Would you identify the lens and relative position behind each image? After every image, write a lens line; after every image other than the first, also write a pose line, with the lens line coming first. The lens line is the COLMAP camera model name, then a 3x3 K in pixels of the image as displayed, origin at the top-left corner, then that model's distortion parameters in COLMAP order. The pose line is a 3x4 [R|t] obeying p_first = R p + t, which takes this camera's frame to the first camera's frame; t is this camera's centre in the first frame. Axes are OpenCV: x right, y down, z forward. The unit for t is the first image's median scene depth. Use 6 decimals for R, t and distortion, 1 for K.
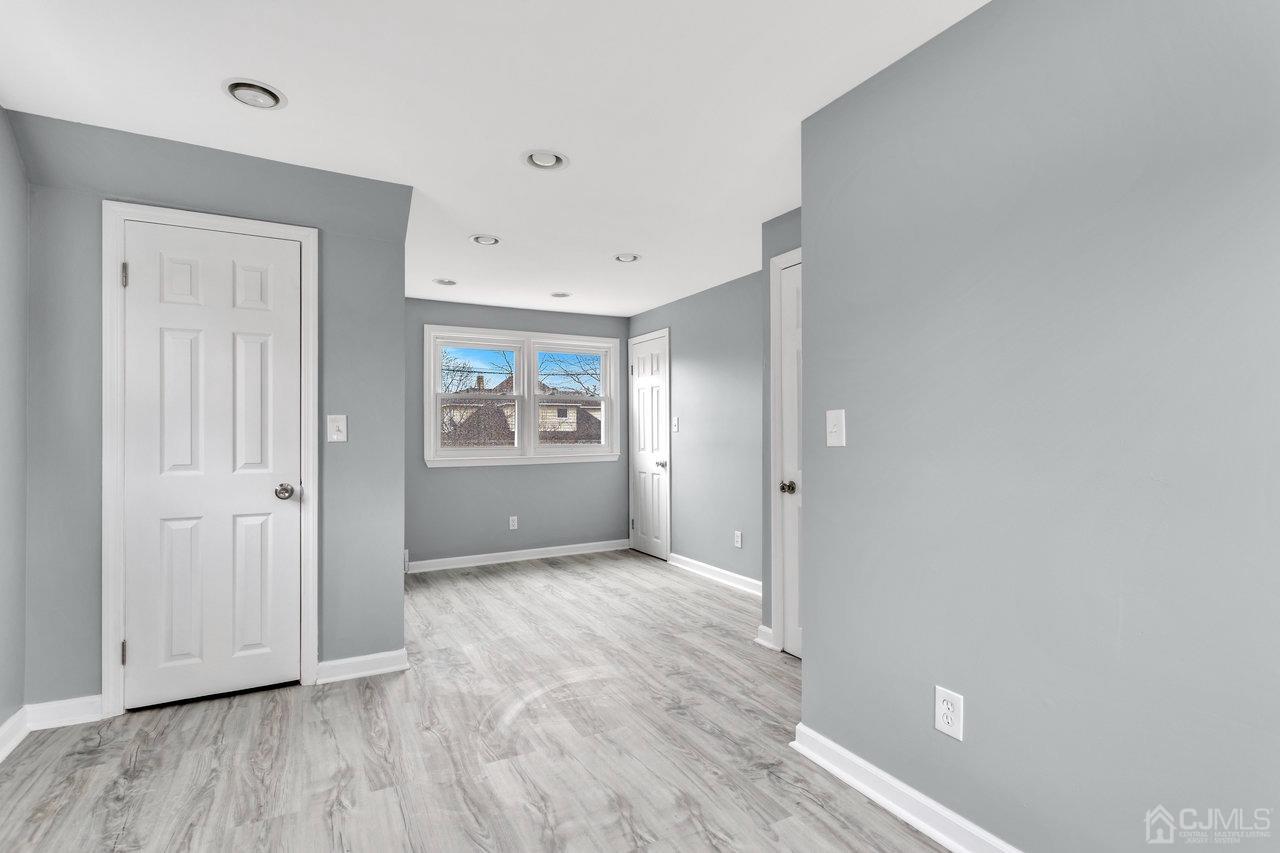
lens RADIAL K [[614.1, 0, 640.0], [0, 614.1, 426.5], [0, 0, 1]] dist [0.004846, 0.001219]
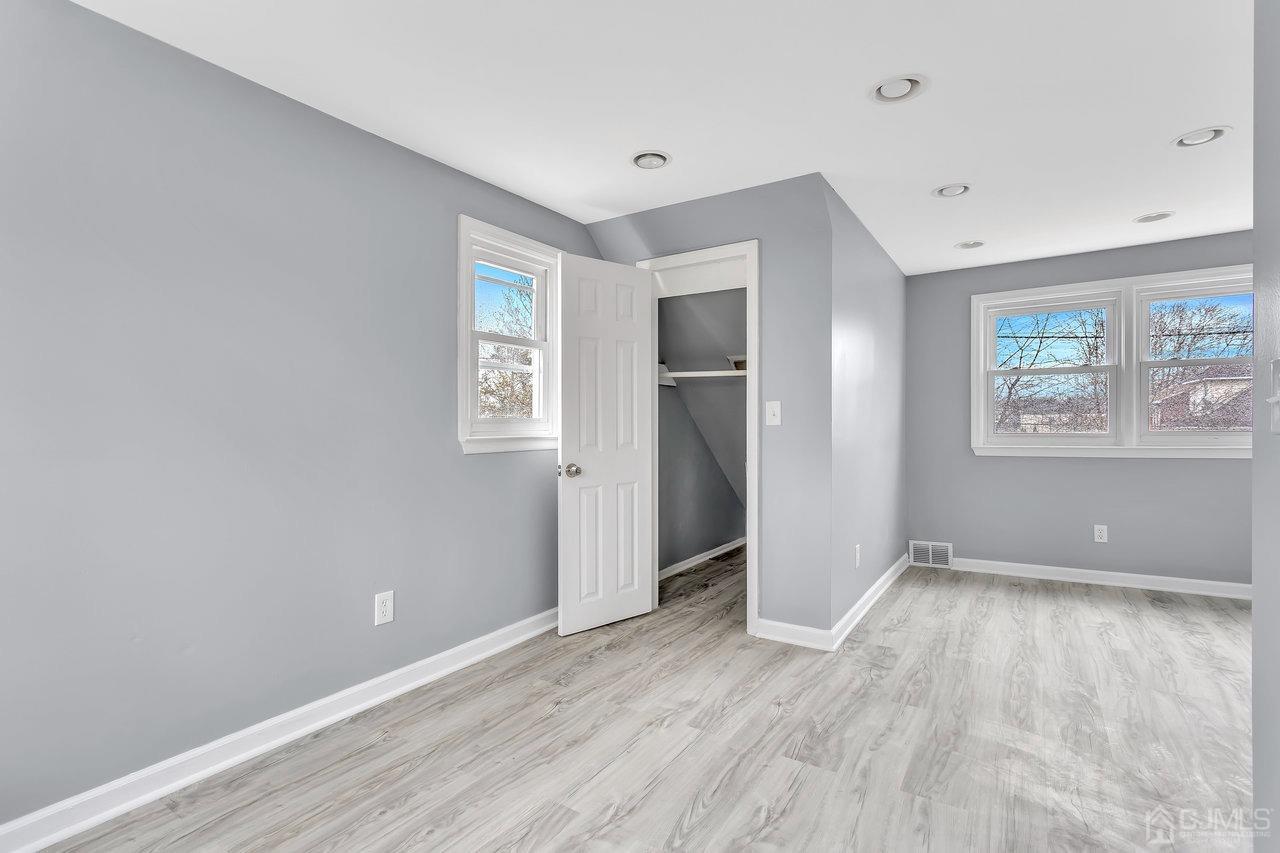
lens RADIAL K [[612.7, 0, 625.7], [0, 612.7, 411.9], [0, 0, 1]] dist [0.000511, 0.000437]
pose [[0.465746, -0.018974, -0.884715, 0.391579], [0.018451, 0.999761, -0.011728, 0.009401], [0.884726, -0.010862, 0.465985, 0.263319]]
